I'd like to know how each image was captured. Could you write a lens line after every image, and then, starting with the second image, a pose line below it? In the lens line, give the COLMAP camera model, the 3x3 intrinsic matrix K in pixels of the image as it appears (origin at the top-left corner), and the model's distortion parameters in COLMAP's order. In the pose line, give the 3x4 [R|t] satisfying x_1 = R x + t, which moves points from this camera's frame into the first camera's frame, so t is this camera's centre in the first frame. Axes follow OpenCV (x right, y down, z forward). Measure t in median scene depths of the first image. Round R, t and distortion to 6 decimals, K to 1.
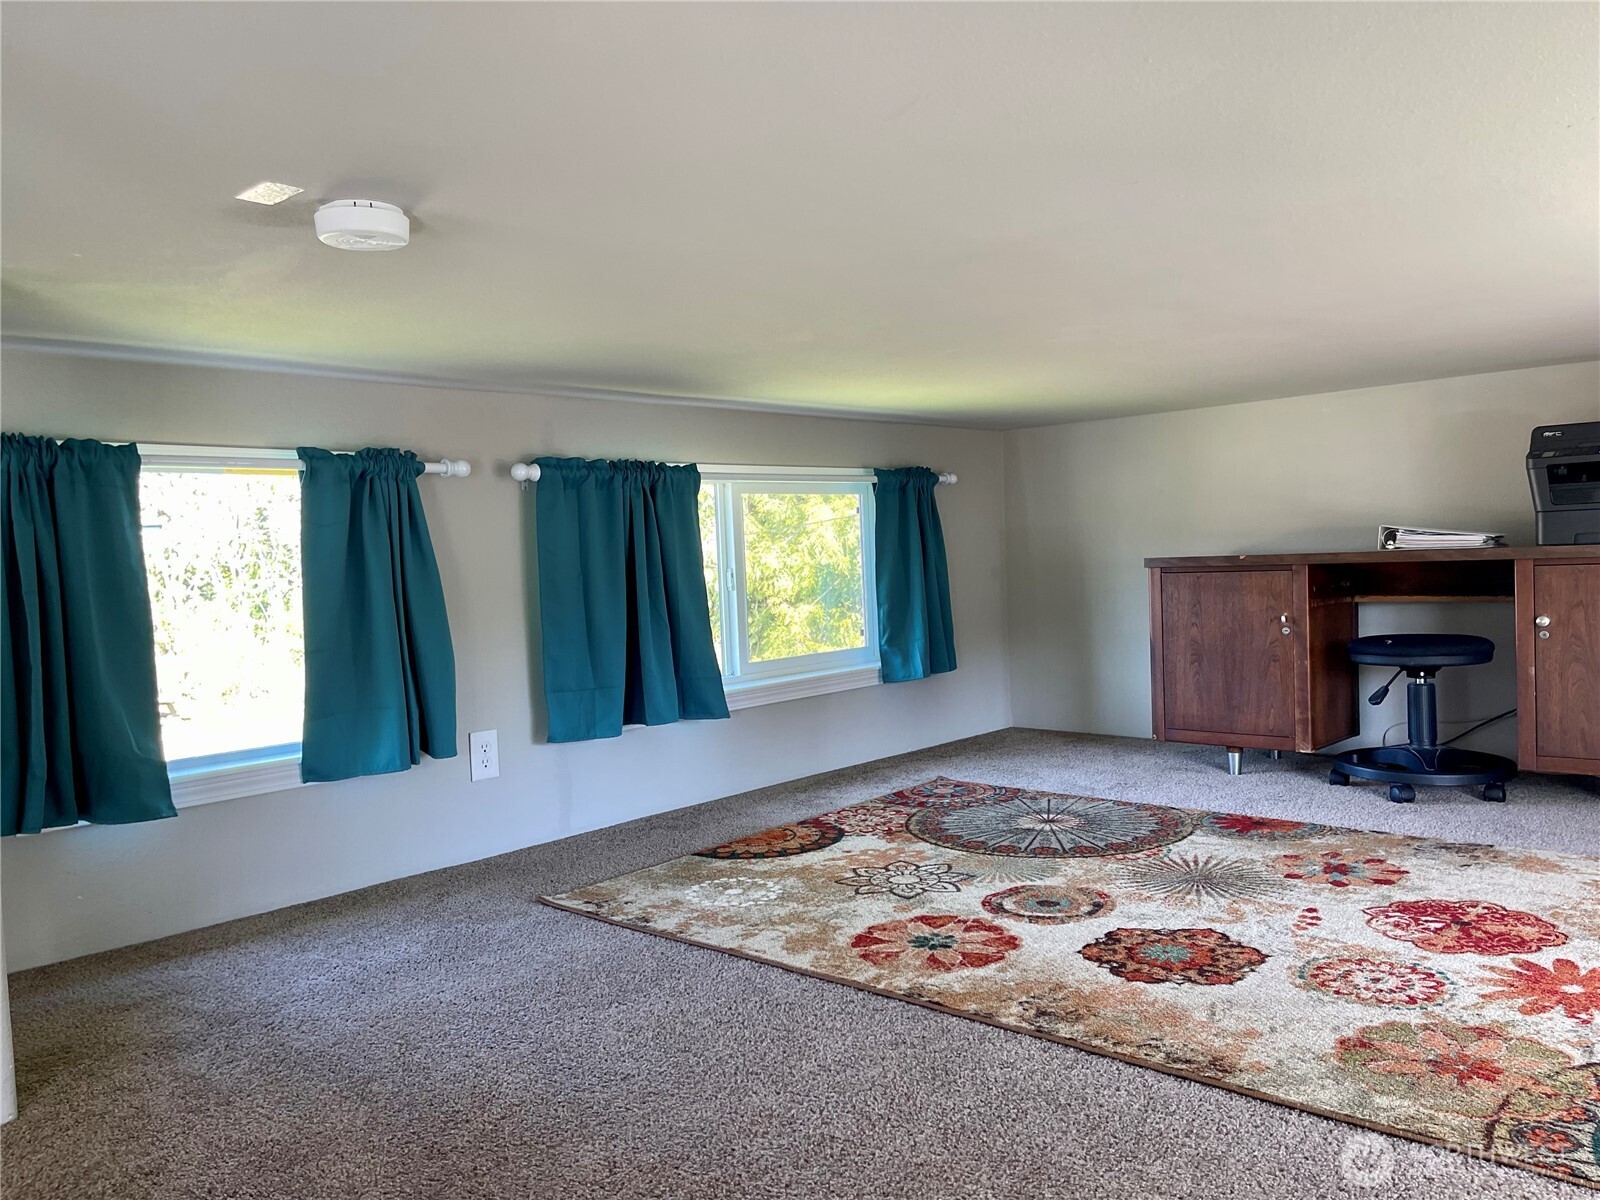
lens RADIAL K [[1208.1, 0, 804.4], [0, 1208.1, 605.1], [0, 0, 1]] dist [0.073115, -0.088206]
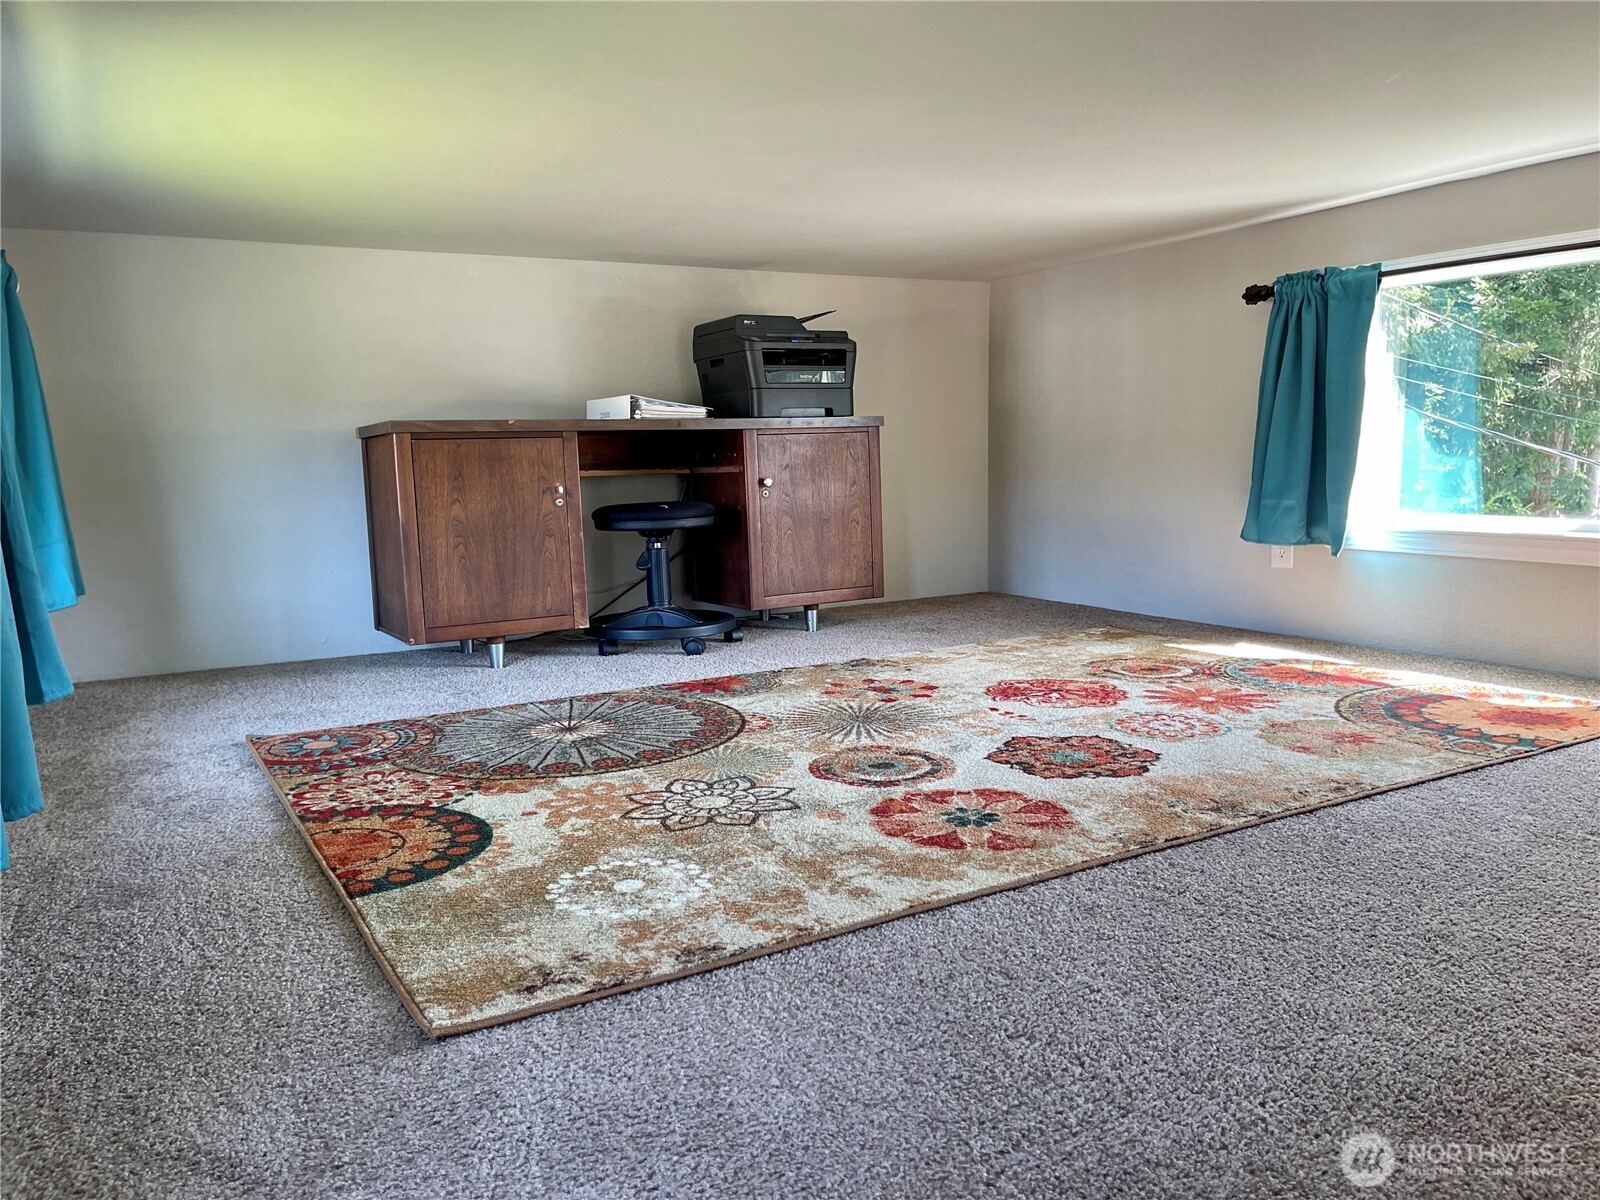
lens RADIAL K [[1208.1, 0, 804.3], [0, 1208.1, 598.5], [0, 0, 1]] dist [0.073115, -0.088206]
pose [[0.316286, -0.087019, 0.944664, -0.596373], [0.058395, 0.995682, 0.072167, 0.052450], [-0.946865, 0.032338, 0.320002, 0.714073]]
